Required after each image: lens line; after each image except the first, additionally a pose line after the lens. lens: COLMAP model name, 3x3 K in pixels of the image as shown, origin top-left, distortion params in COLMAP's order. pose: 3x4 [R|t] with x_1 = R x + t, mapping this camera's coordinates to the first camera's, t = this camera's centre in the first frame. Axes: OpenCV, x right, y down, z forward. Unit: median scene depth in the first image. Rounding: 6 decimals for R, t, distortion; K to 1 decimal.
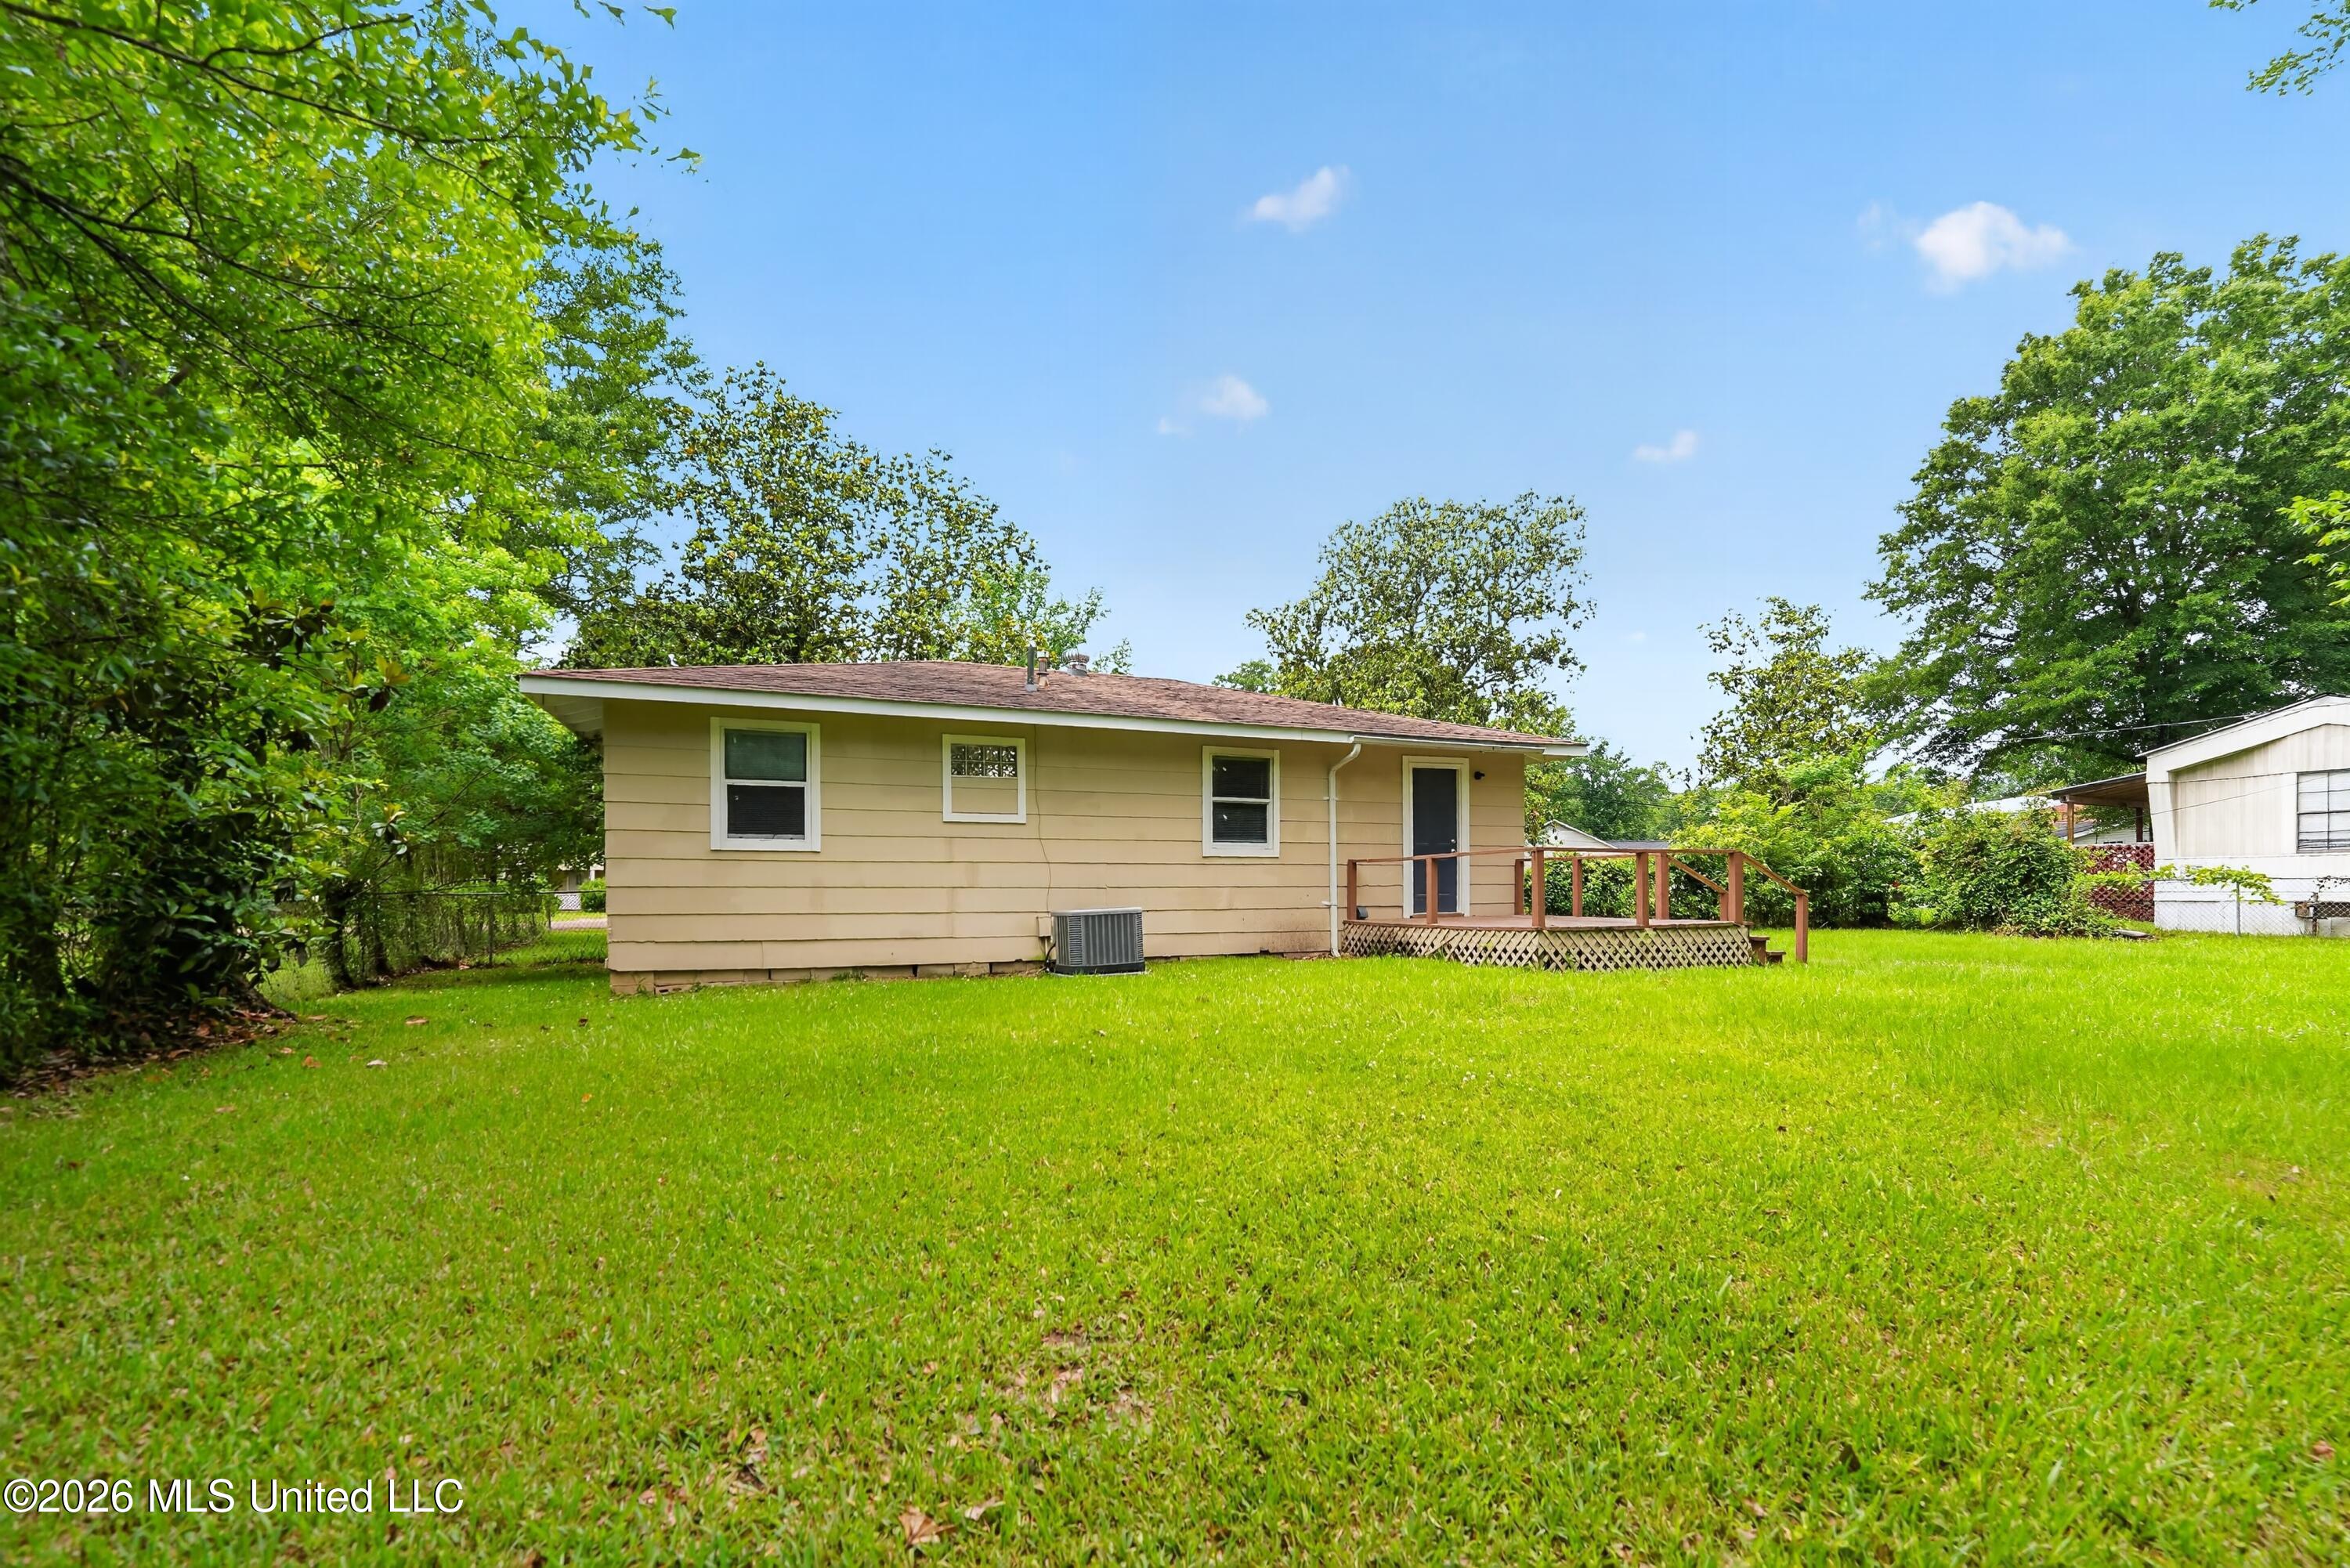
lens RADIAL K [[990.2, 0, 1174.7], [0, 990.2, 847.1], [0, 0, 1]] dist [-0.017451, 0.000004]
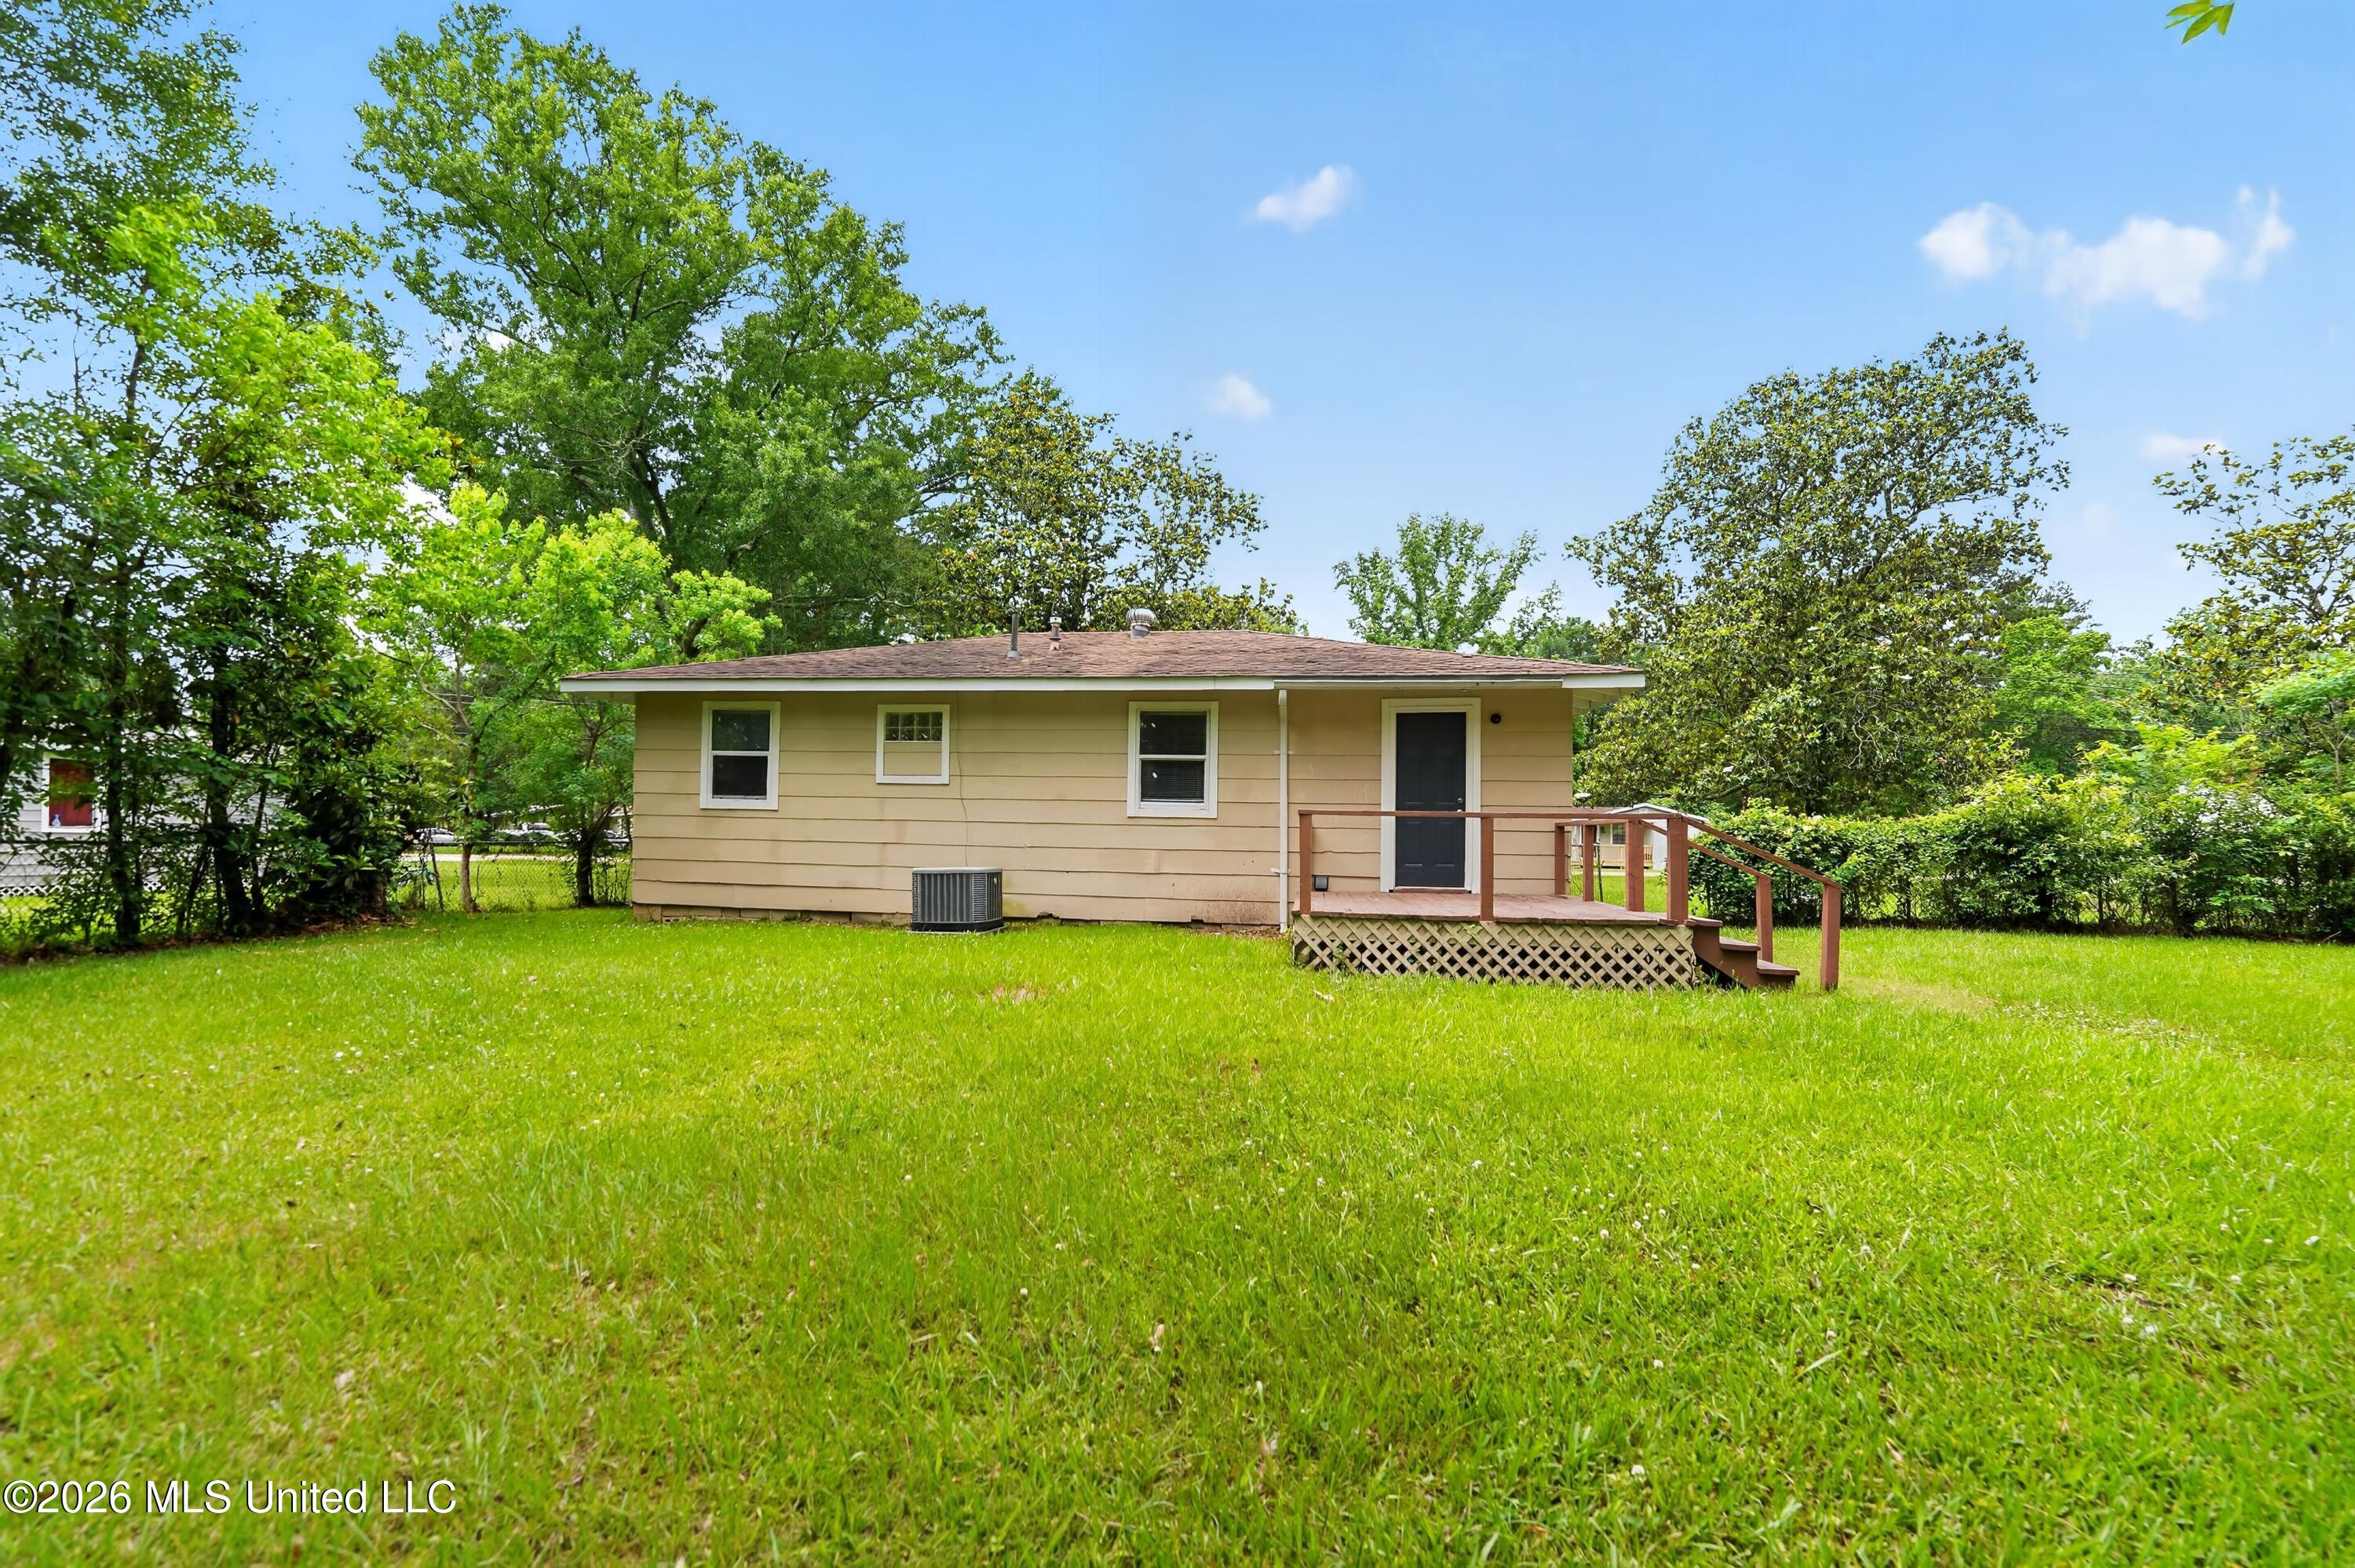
lens RADIAL K [[960.0, 0, 1177.5], [0, 960.0, 784.0], [0, 0, 1]] dist [-0.033789, -0.000287]
pose [[0.859715, -0.008609, -0.510702, 0.556275], [-0.001139, 0.999823, -0.018772, -0.005116], [0.510773, 0.016720, 0.859553, 0.234929]]
